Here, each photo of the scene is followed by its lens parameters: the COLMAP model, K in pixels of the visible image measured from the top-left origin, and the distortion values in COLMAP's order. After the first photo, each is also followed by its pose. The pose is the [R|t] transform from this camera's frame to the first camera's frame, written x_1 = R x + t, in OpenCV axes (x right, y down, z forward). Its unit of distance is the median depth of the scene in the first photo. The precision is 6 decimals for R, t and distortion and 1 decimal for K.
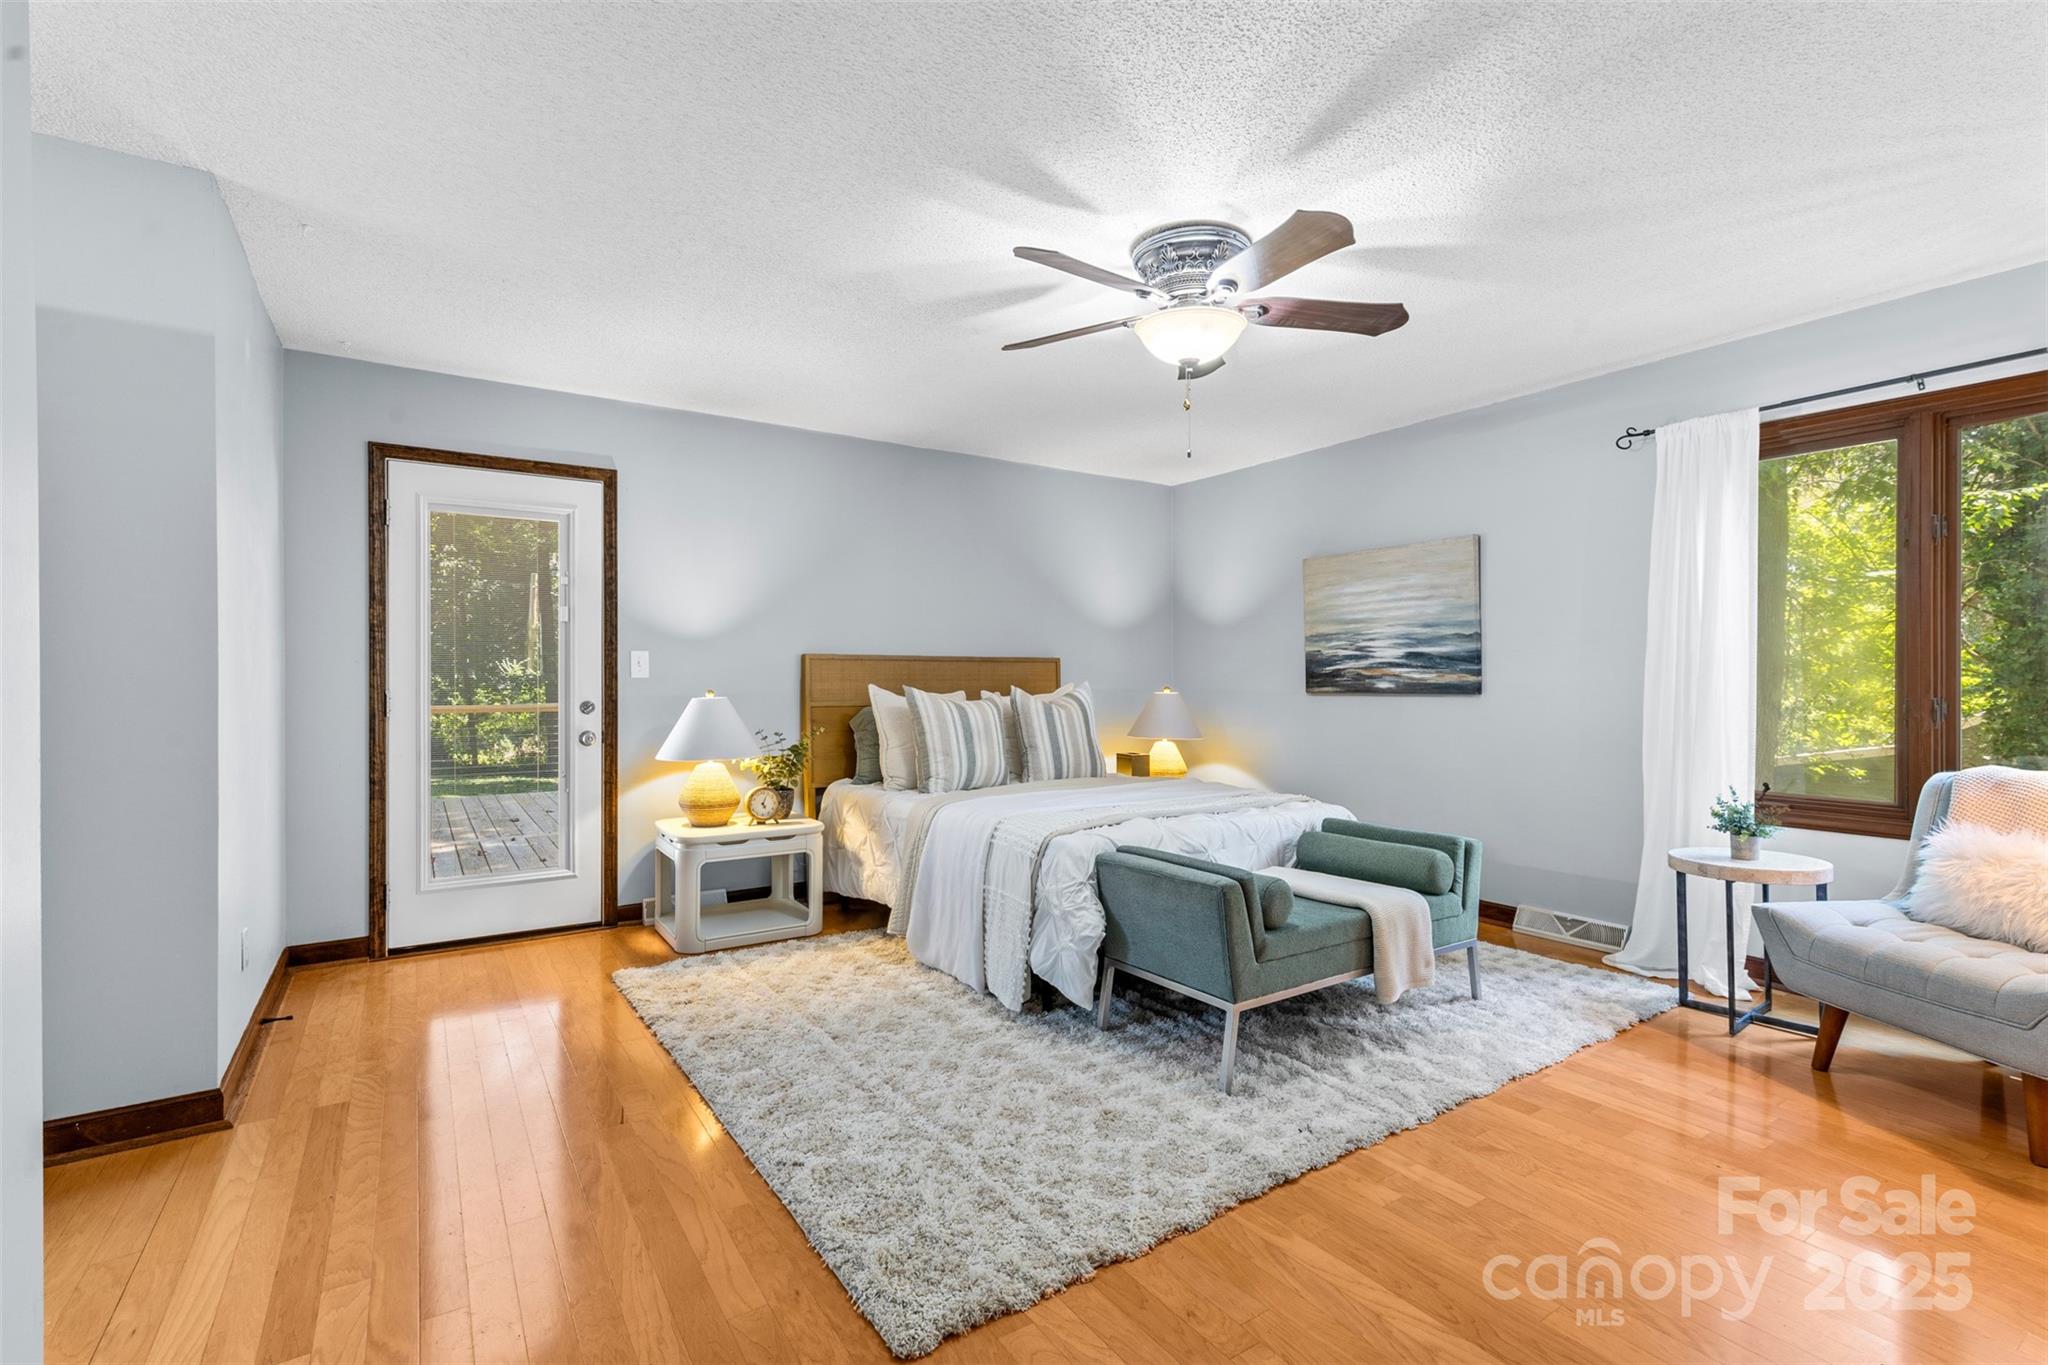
lens RADIAL K [[916.6, 0, 1023.7], [0, 916.6, 685.0], [0, 0, 1]] dist [-0.004272, -0.000666]
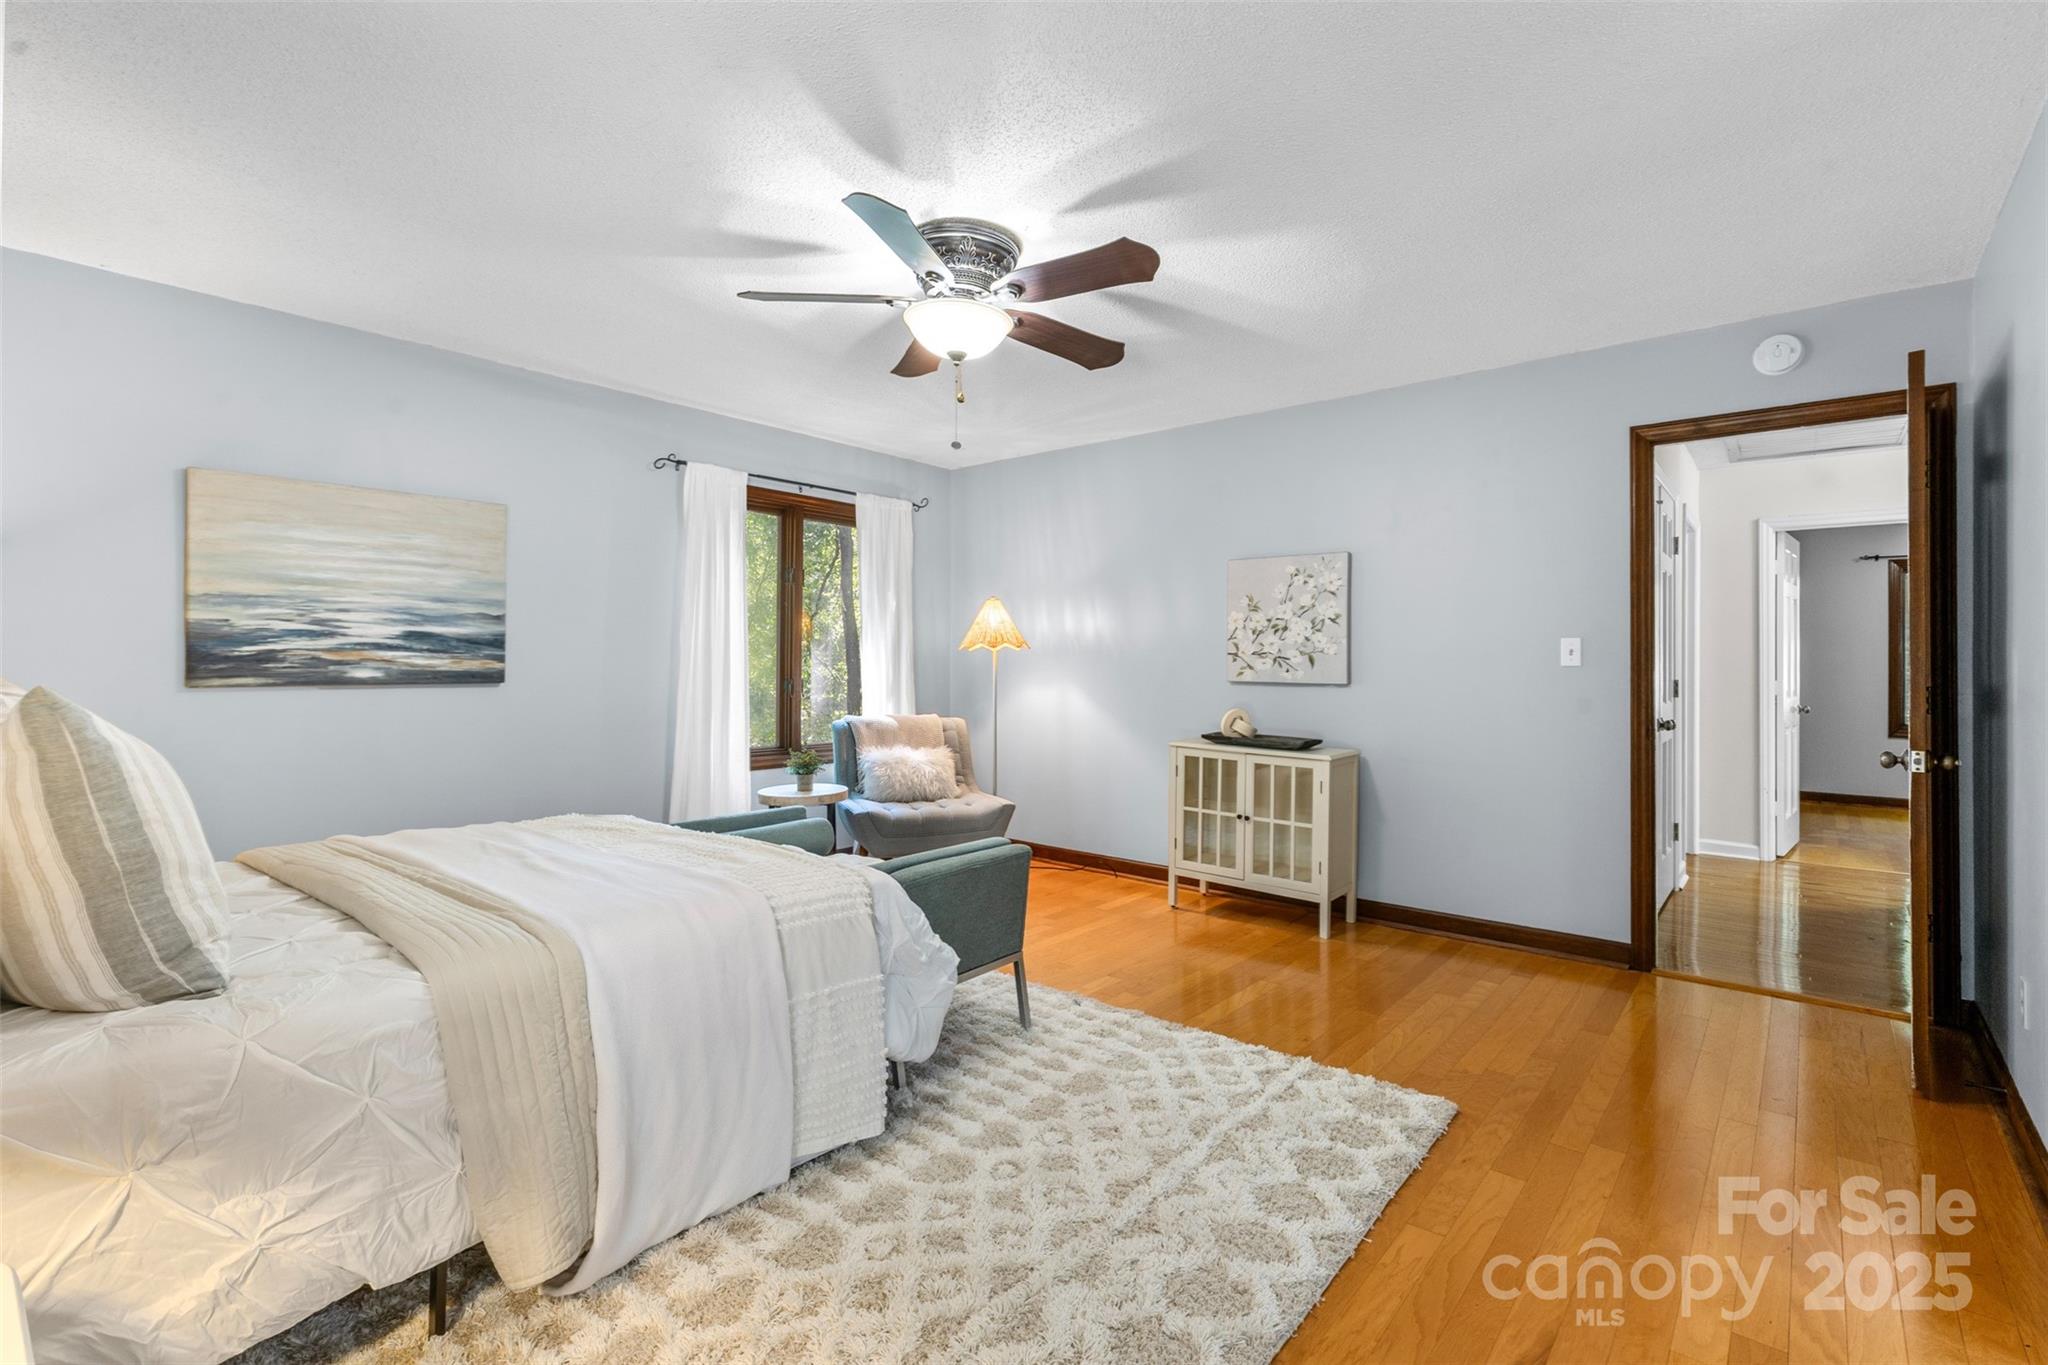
lens RADIAL K [[916.6, 0, 1022.6], [0, 916.6, 662.6], [0, 0, 1]] dist [-0.004272, -0.000666]
pose [[-0.286206, 0.004774, 0.958156, -0.487758], [0.001941, 0.999988, -0.004403, -0.004854], [-0.958166, 0.000600, -0.286212, 0.739538]]
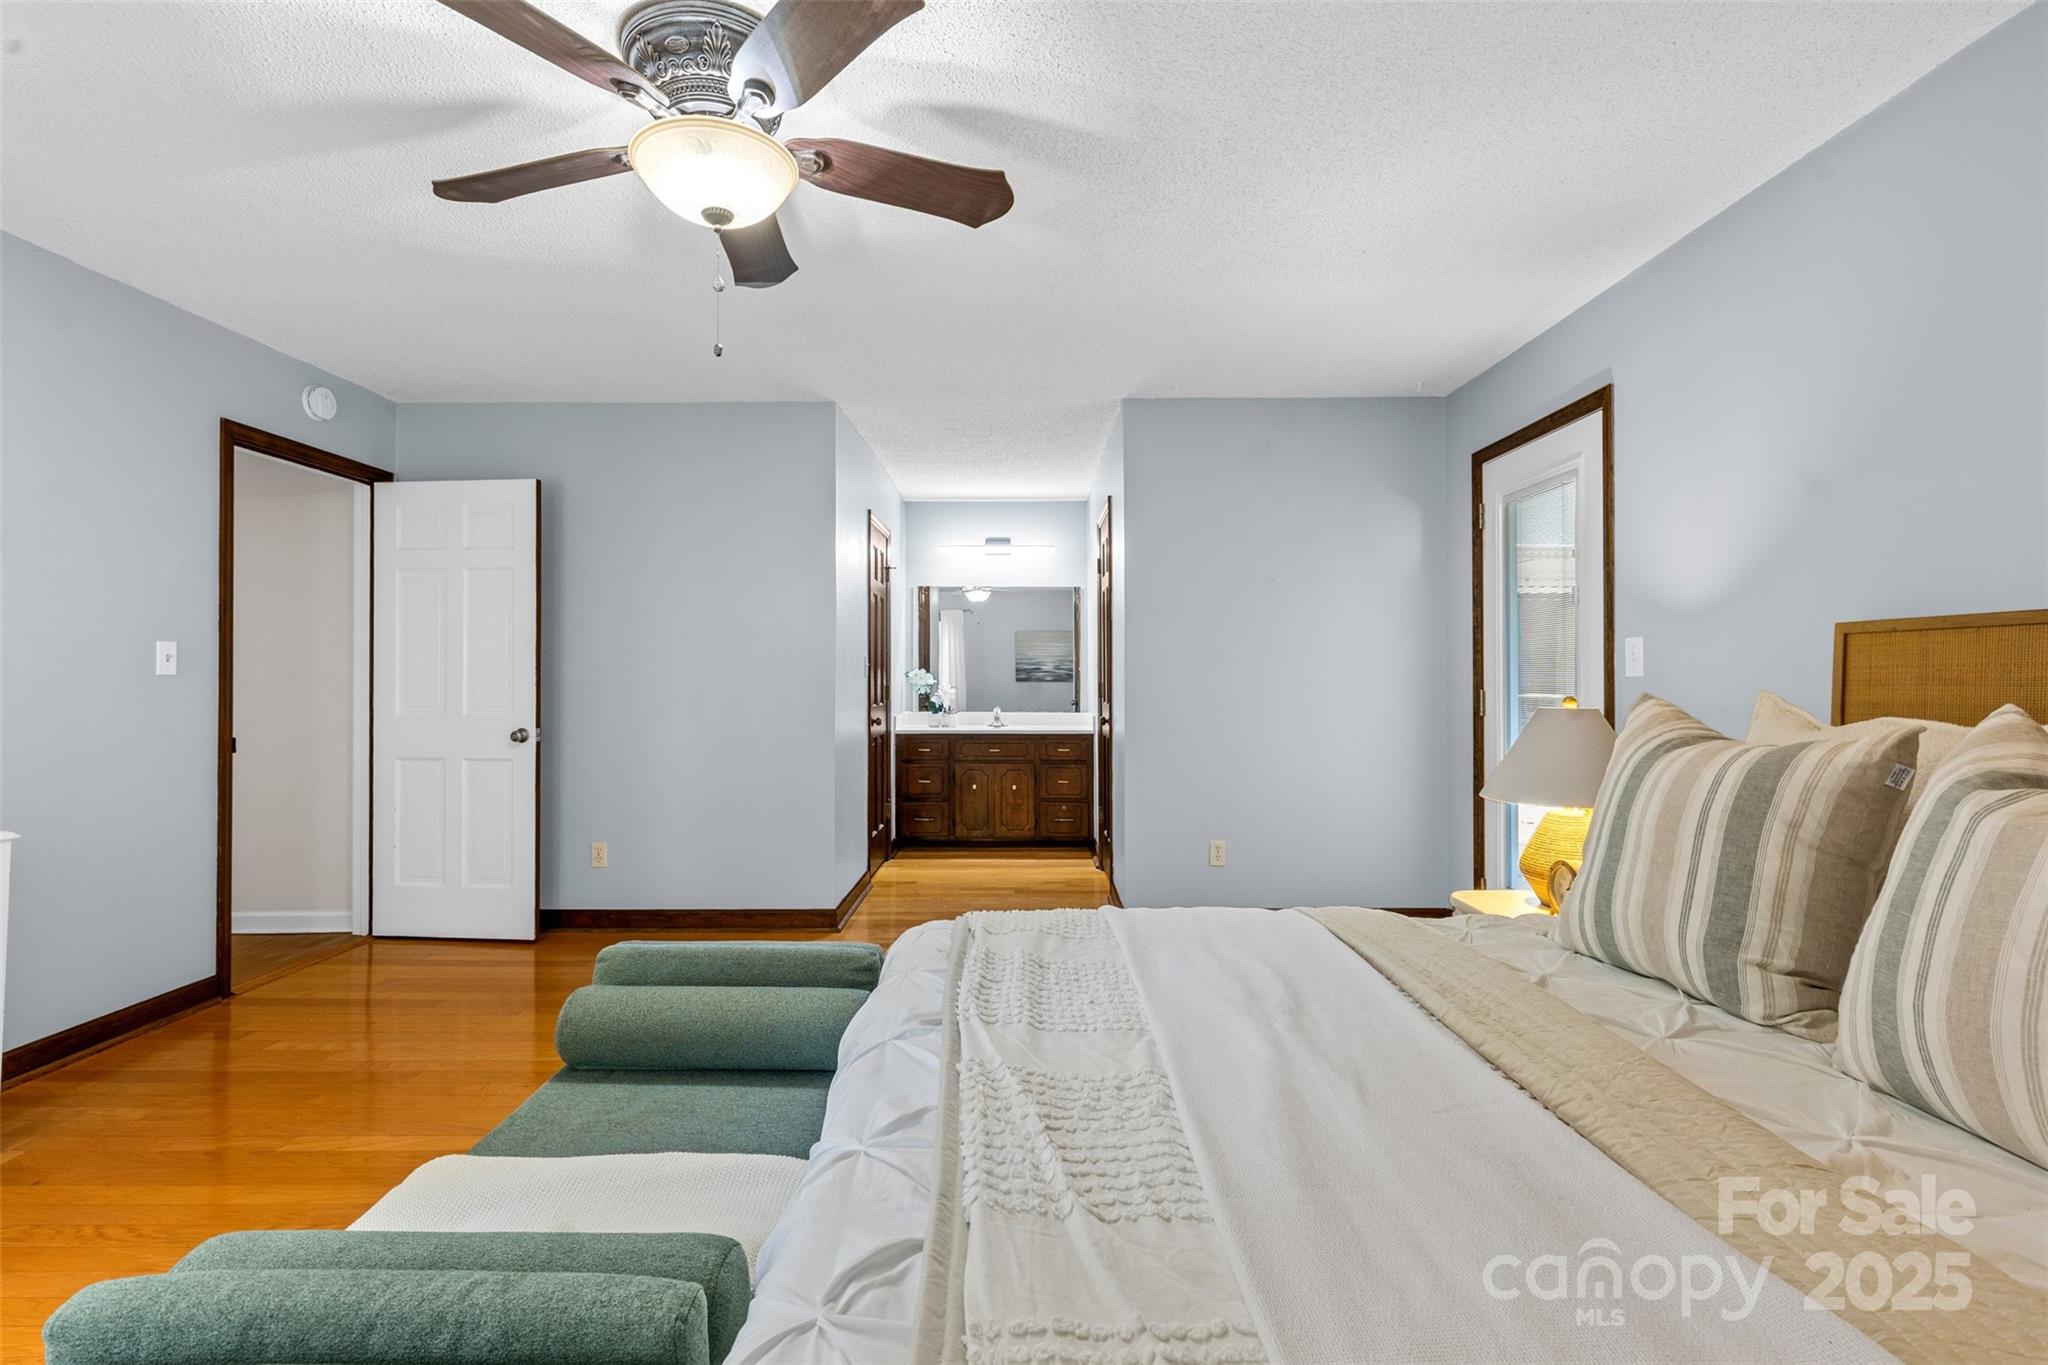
lens RADIAL K [[916.6, 0, 1020.4], [0, 916.6, 677.7], [0, 0, 1]] dist [-0.004272, -0.000666]
pose [[-0.544655, 0.002386, -0.838657, 0.381599], [-0.002970, 0.999984, 0.004774, -0.007534], [0.838655, 0.005091, -0.544640, 0.946158]]
